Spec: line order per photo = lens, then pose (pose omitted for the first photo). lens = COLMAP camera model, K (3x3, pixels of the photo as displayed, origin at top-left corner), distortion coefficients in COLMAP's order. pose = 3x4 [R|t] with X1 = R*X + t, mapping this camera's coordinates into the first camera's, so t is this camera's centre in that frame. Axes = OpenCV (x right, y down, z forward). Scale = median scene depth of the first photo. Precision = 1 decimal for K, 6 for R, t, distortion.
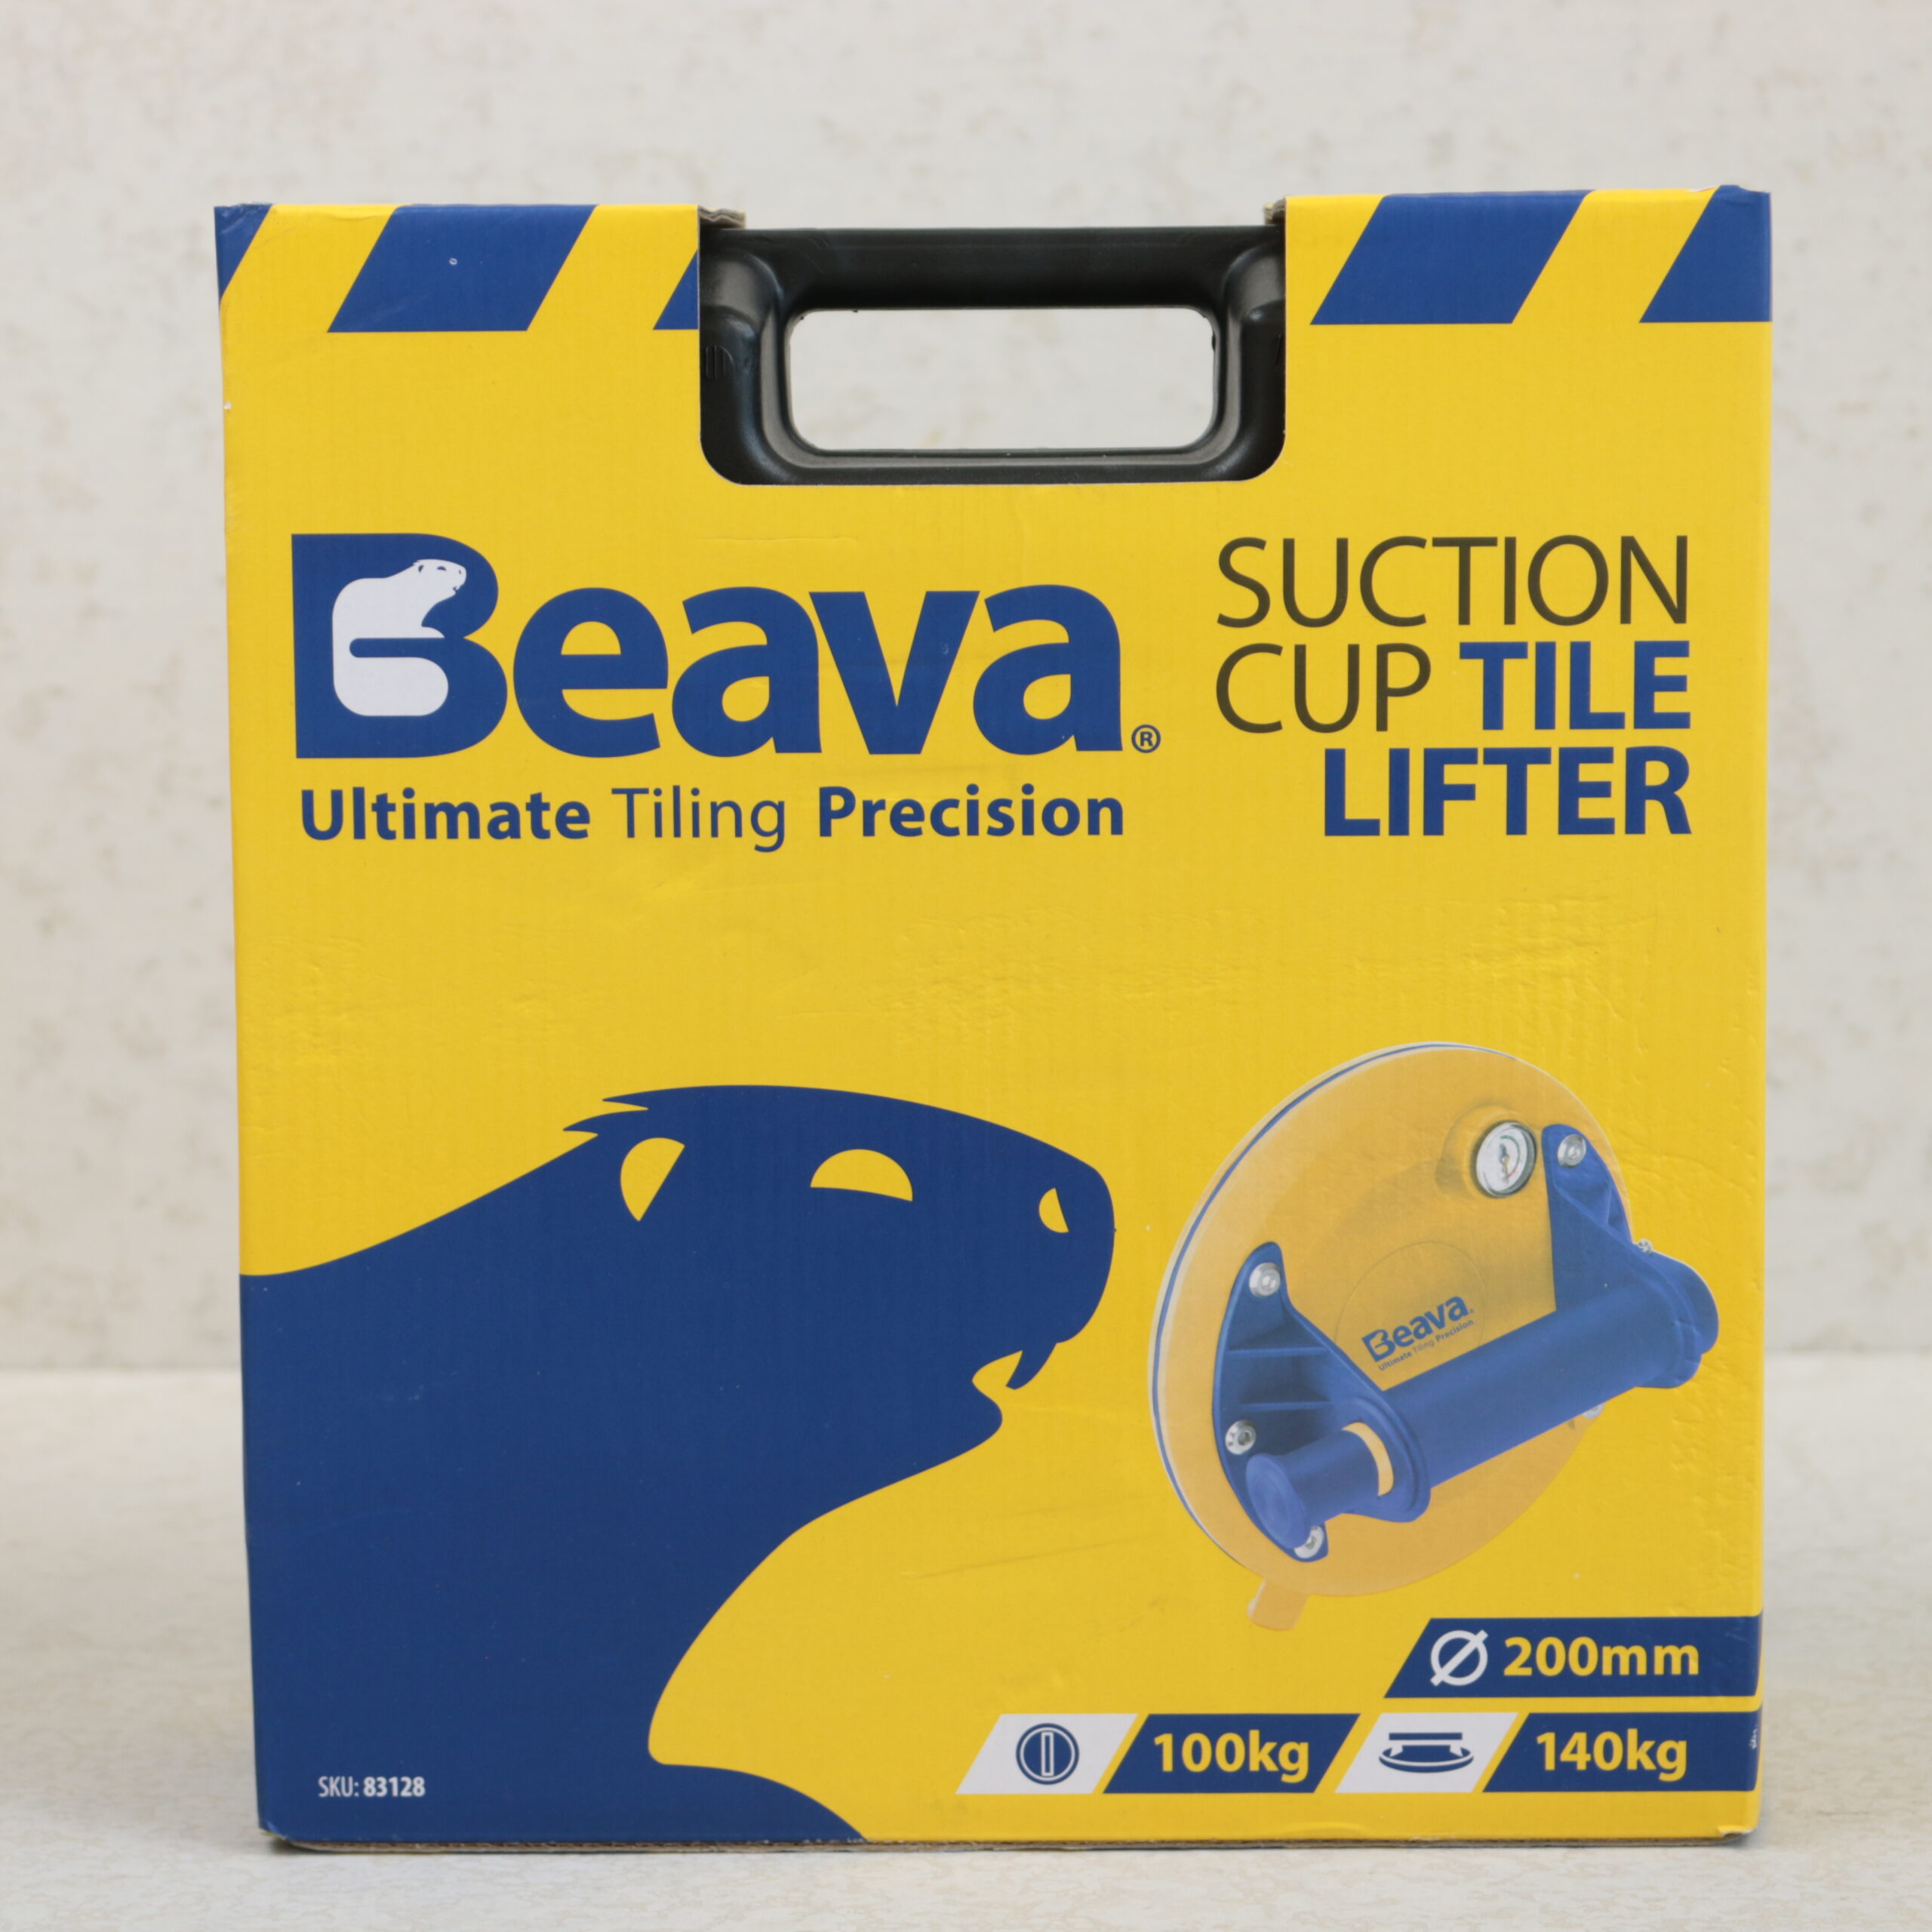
lens RADIAL K [[5191.9, 0, 966.0], [0, 5191.9, 966.0], [0, 0, 1]] dist [0.031366, -0.857943]
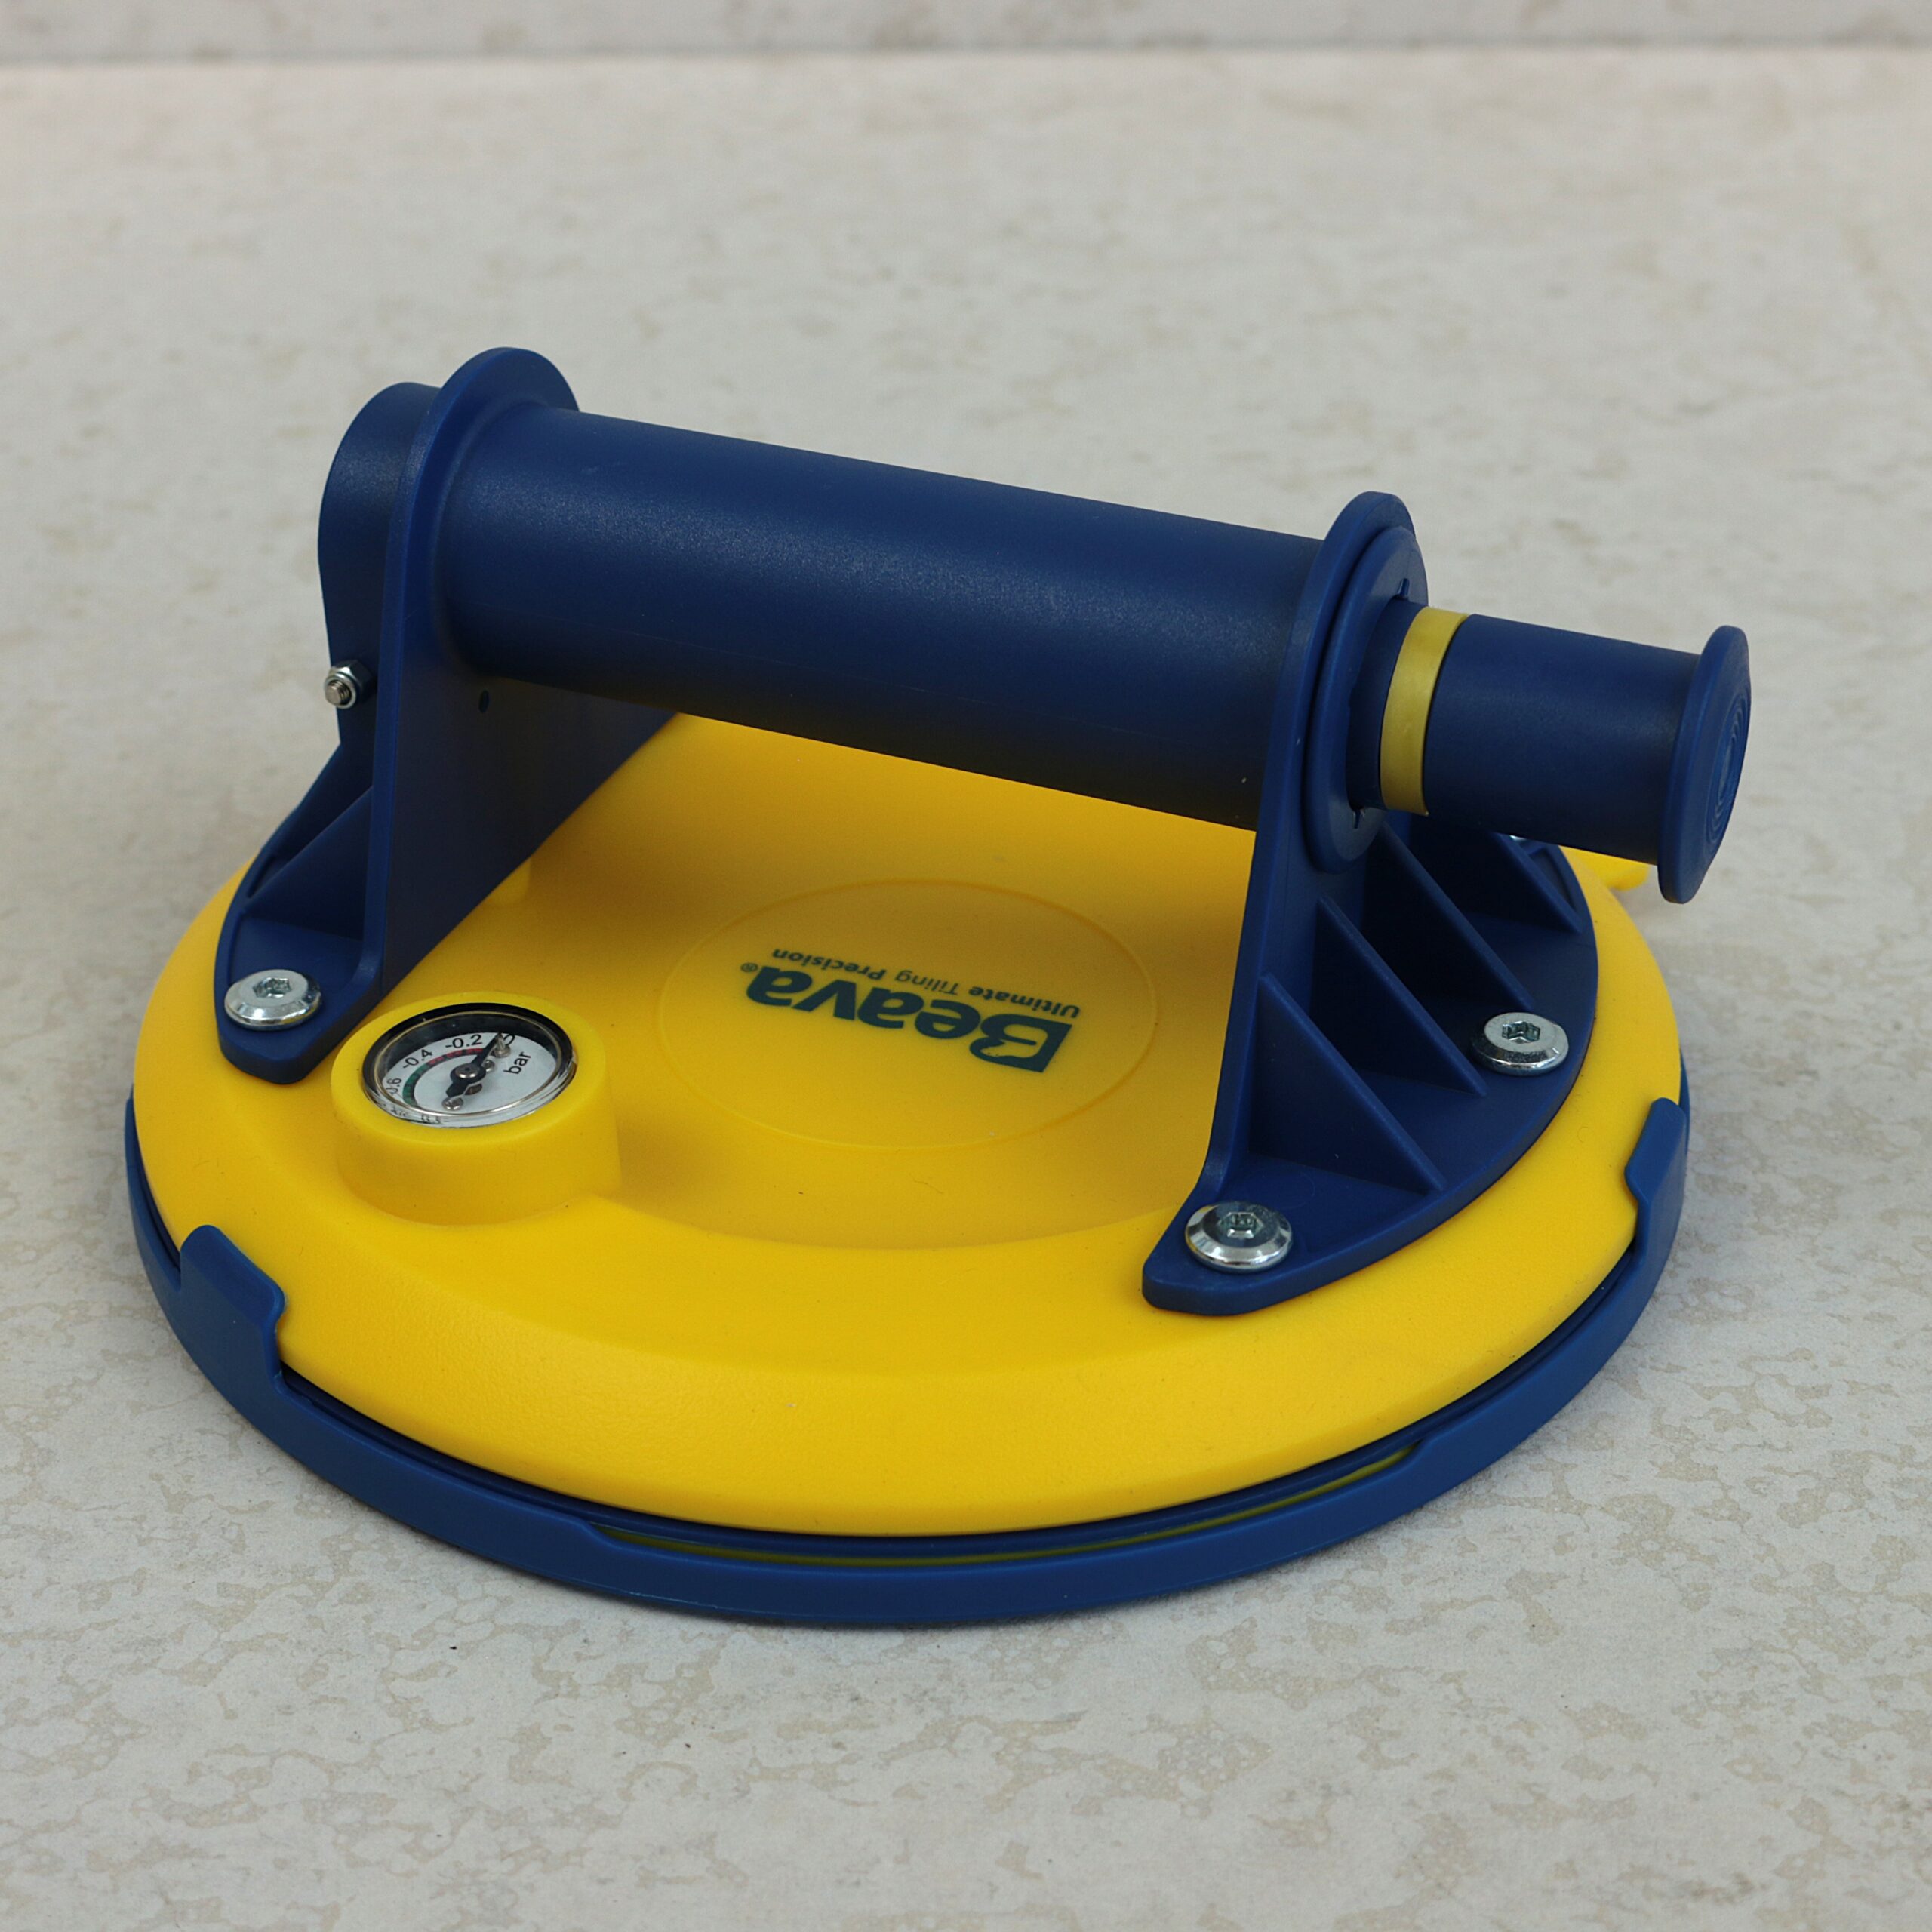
lens RADIAL K [[3890.1, 0, 966.0], [0, 3890.1, 966.0], [0, 0, 1]] dist [-0.087040, -0.086276]
pose [[0.999994, -0.000669, 0.003252, 0.017070], [-0.000739, 0.910009, 0.414589, -0.084829], [-0.003237, -0.414589, 0.910003, 0.538171]]
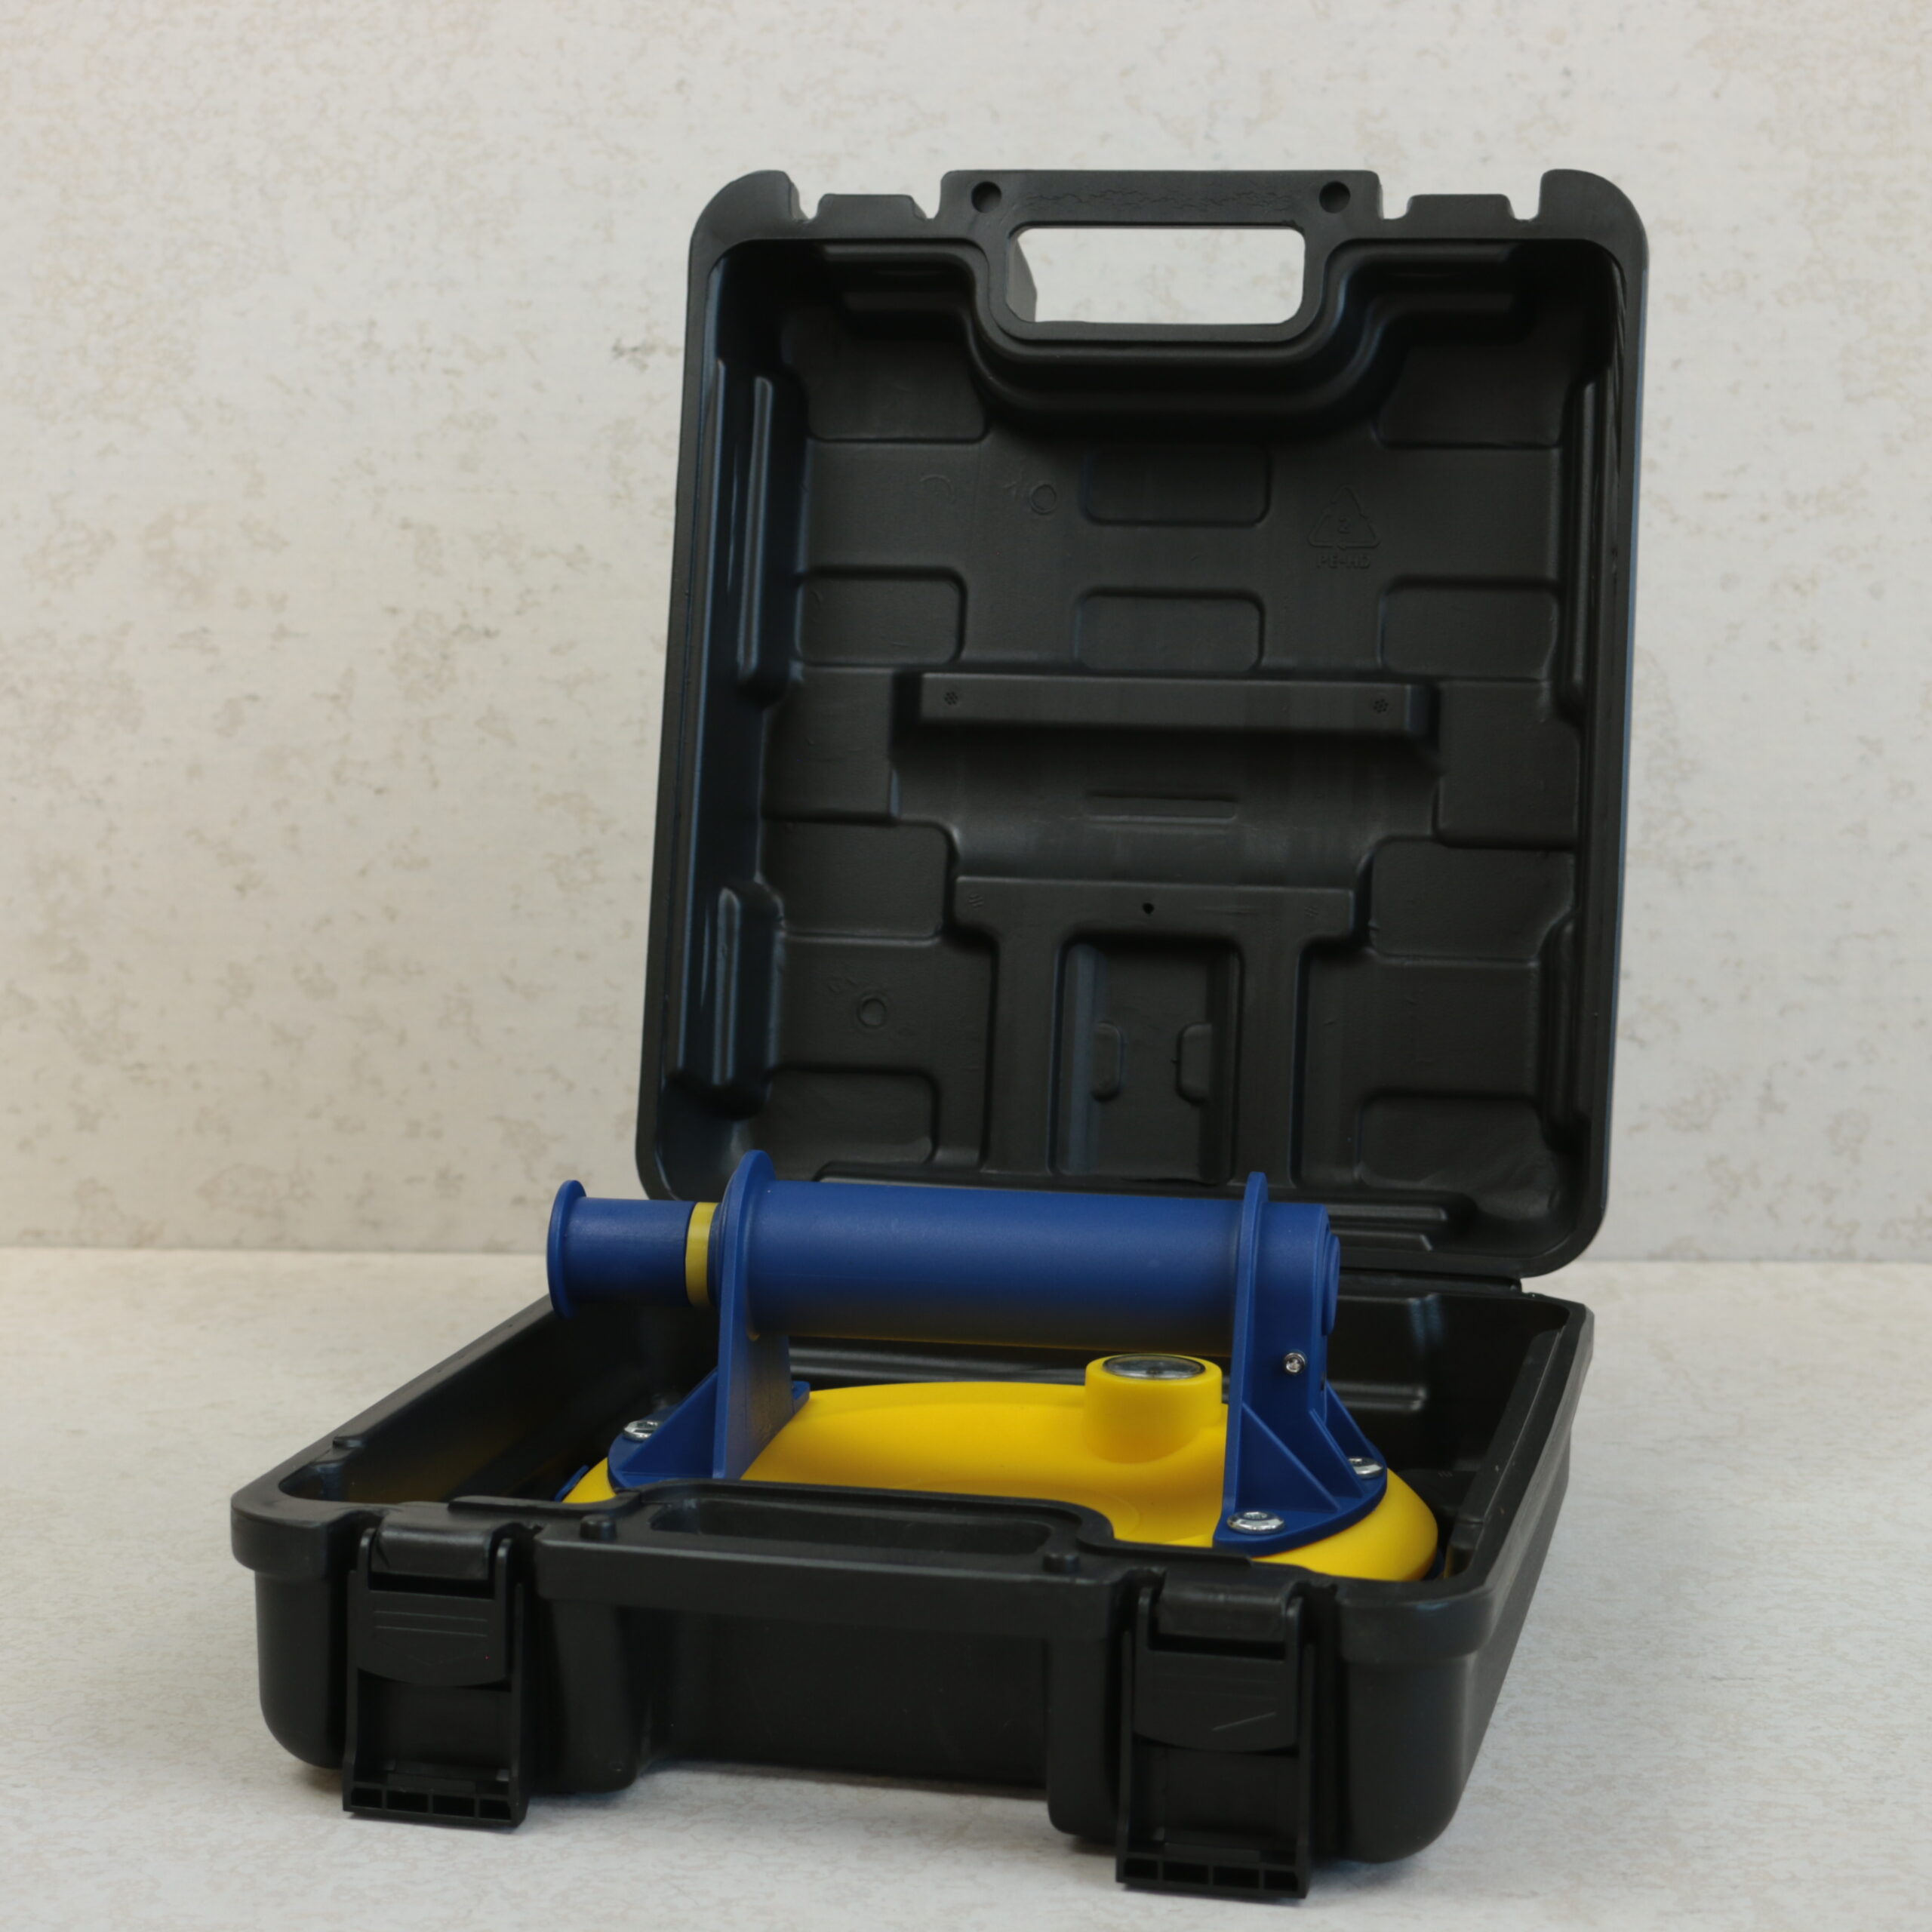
lens RADIAL K [[4023.7, 0, 966.0], [0, 4023.7, 966.0], [0, 0, 1]] dist [-0.050912, -0.196903]
pose [[0.999768, 0.018618, 0.010863, -0.024071], [-0.018852, 0.999584, 0.021848, -0.020897], [-0.010452, -0.022047, 0.999702, 0.072495]]
